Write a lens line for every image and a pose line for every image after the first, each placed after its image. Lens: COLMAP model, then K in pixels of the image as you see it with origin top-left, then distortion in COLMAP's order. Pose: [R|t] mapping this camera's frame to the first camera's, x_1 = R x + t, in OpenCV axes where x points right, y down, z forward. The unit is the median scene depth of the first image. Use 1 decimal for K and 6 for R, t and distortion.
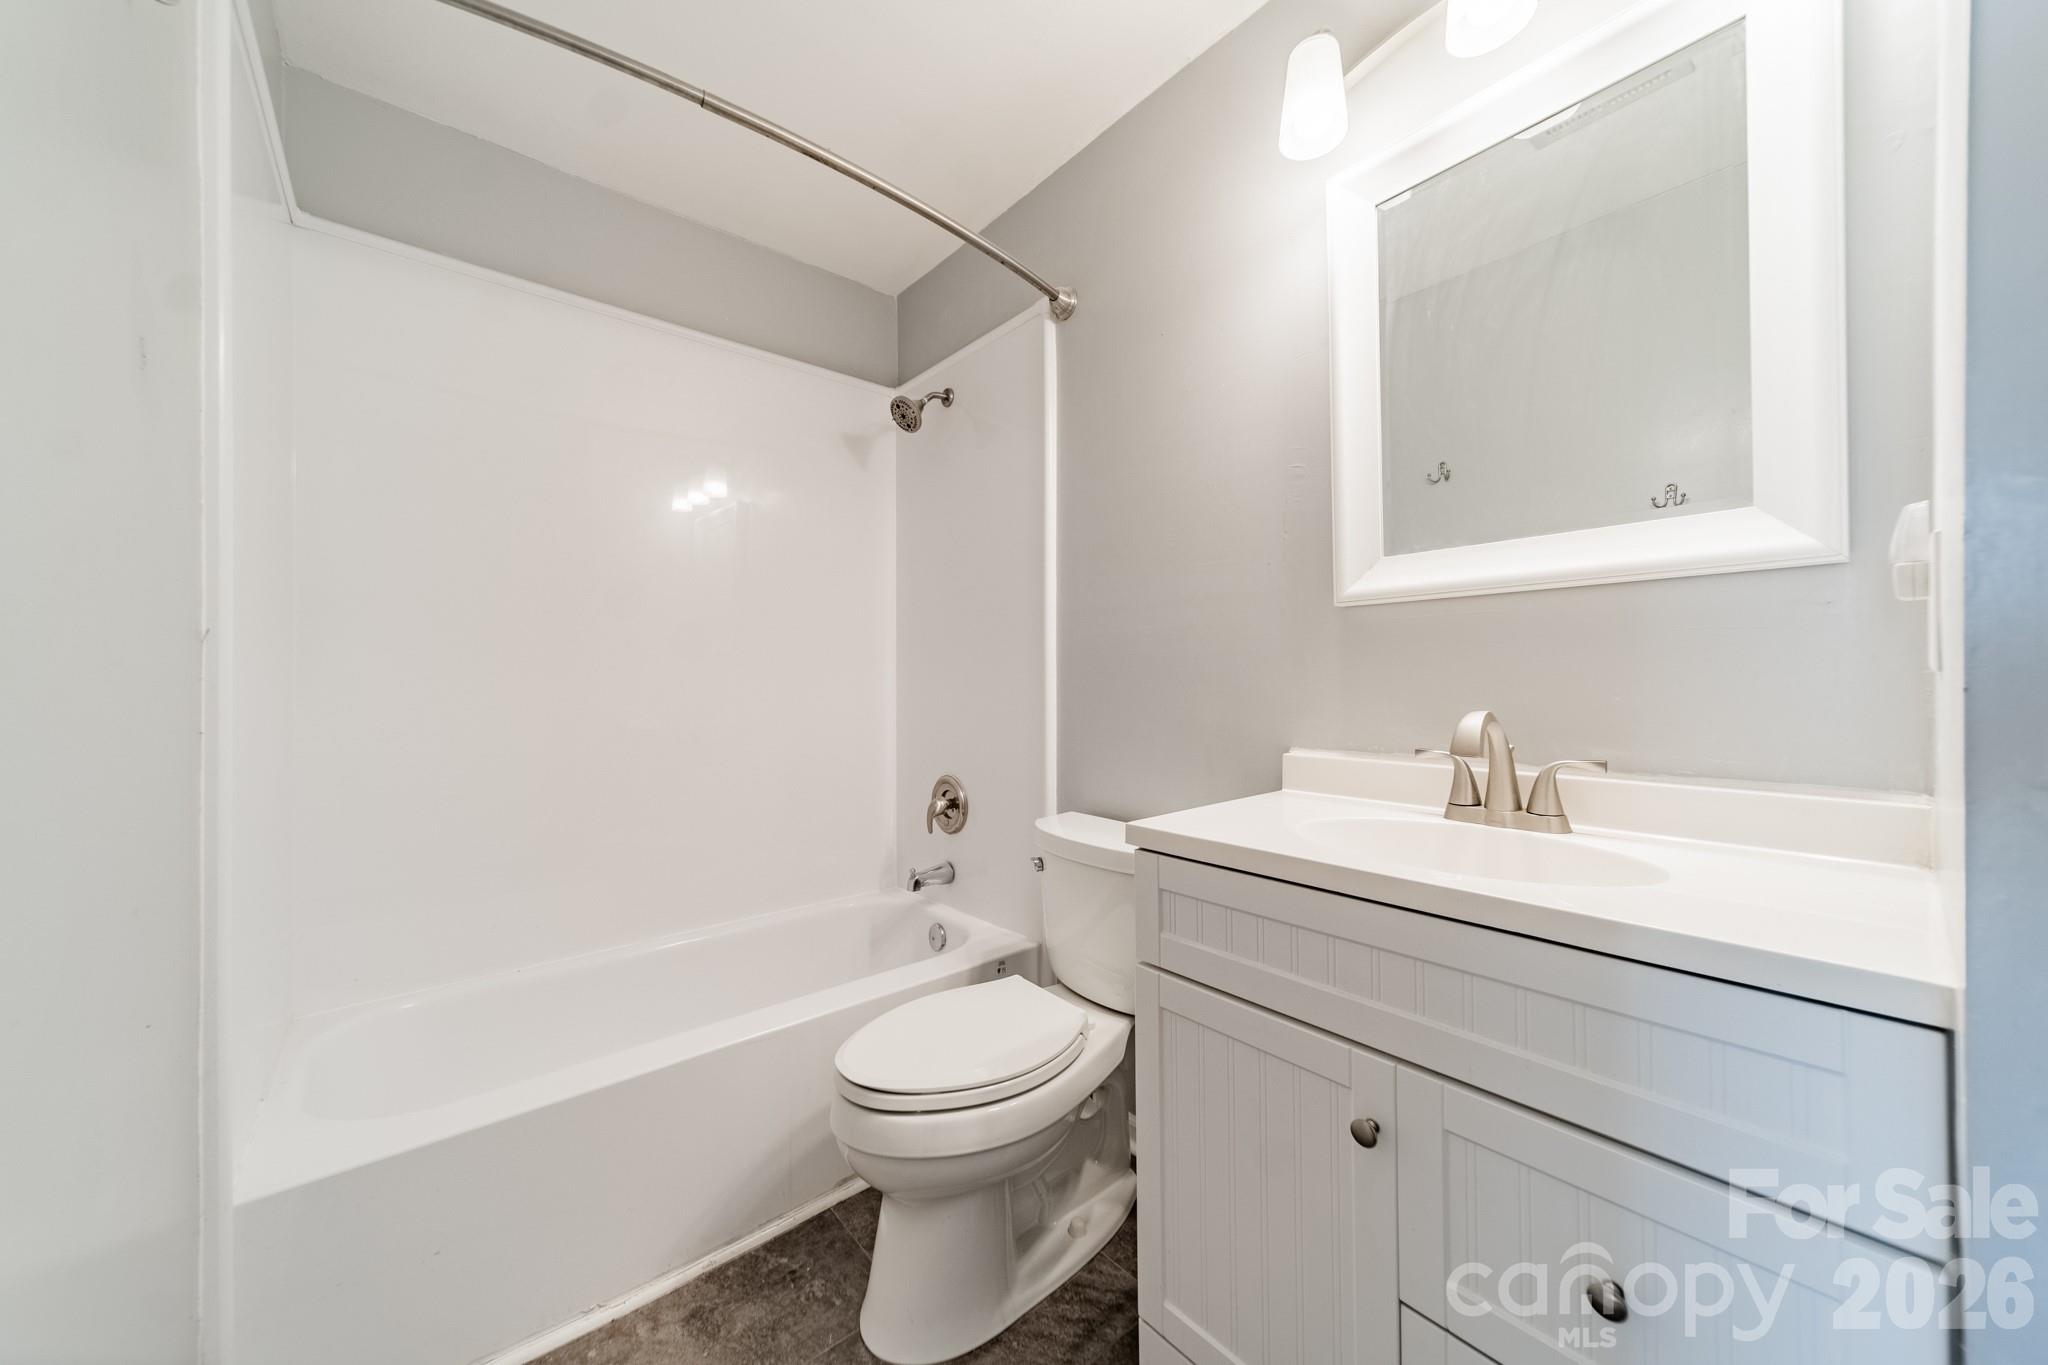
lens RADIAL K [[726.1, 0, 1037.7], [0, 726.1, 672.5], [0, 0, 1]] dist [0.008779, -0.000433]
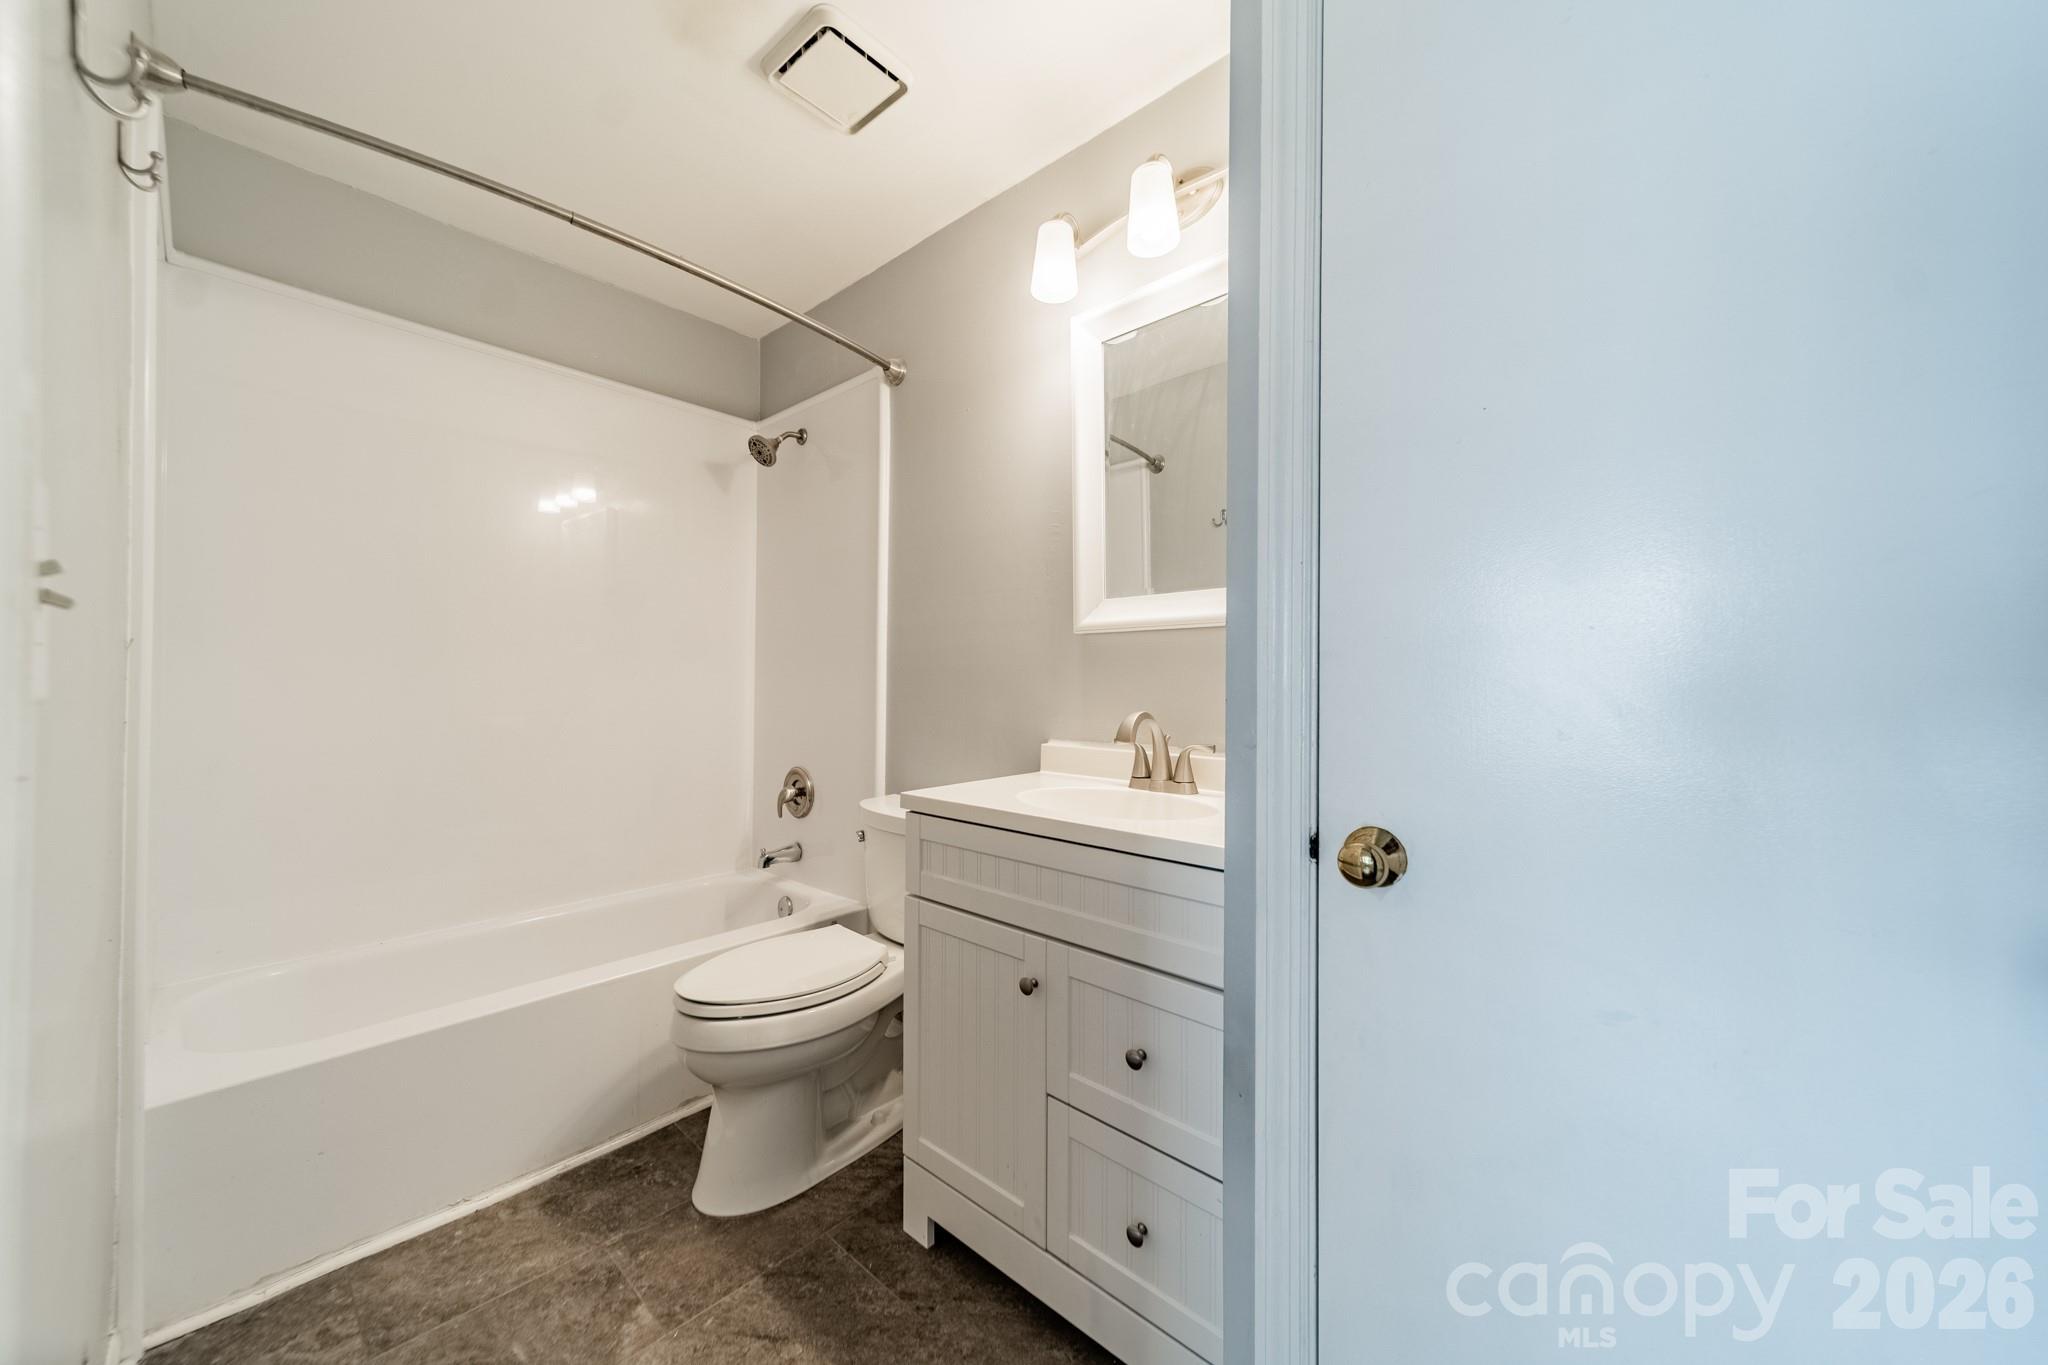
lens RADIAL K [[726.1, 0, 1034.3], [0, 726.1, 673.4], [0, 0, 1]] dist [0.008779, -0.000433]
pose [[0.990749, 0.013409, 0.135040, 0.156236], [-0.013190, 0.999910, -0.002516, -0.013368], [-0.135062, 0.000712, 0.990837, -0.322220]]
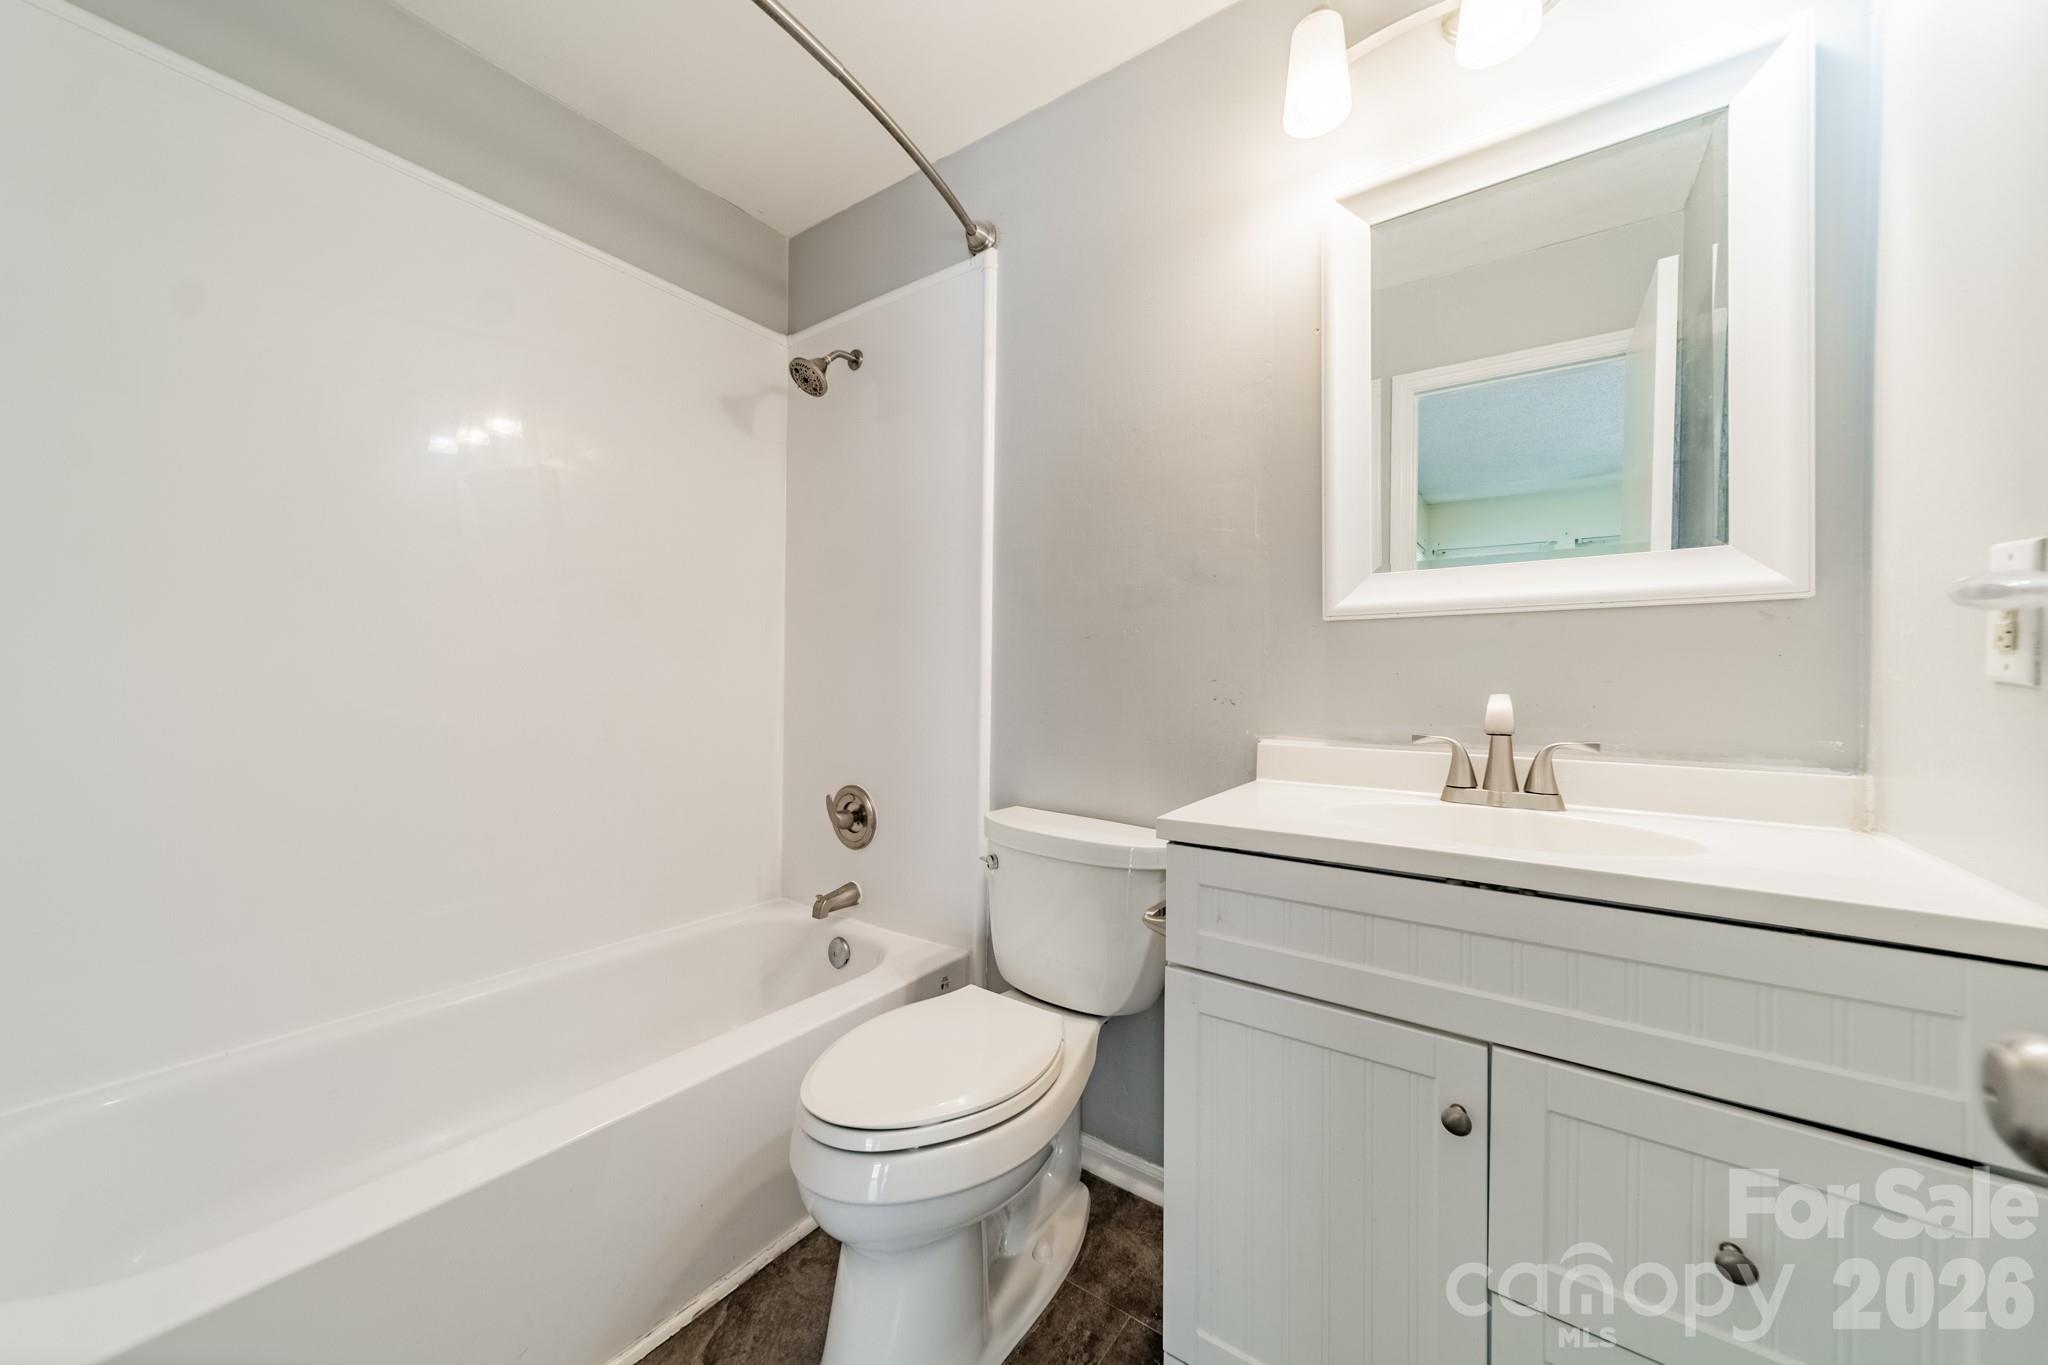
lens RADIAL K [[726.1, 0, 1019.3], [0, 726.1, 683.6], [0, 0, 1]] dist [0.008779, -0.000433]
pose [[0.974853, 0.005670, 0.222775, -0.216095], [-0.008636, 0.999887, 0.012342, 0.022736], [-0.222680, -0.013956, 0.974792, 0.114622]]
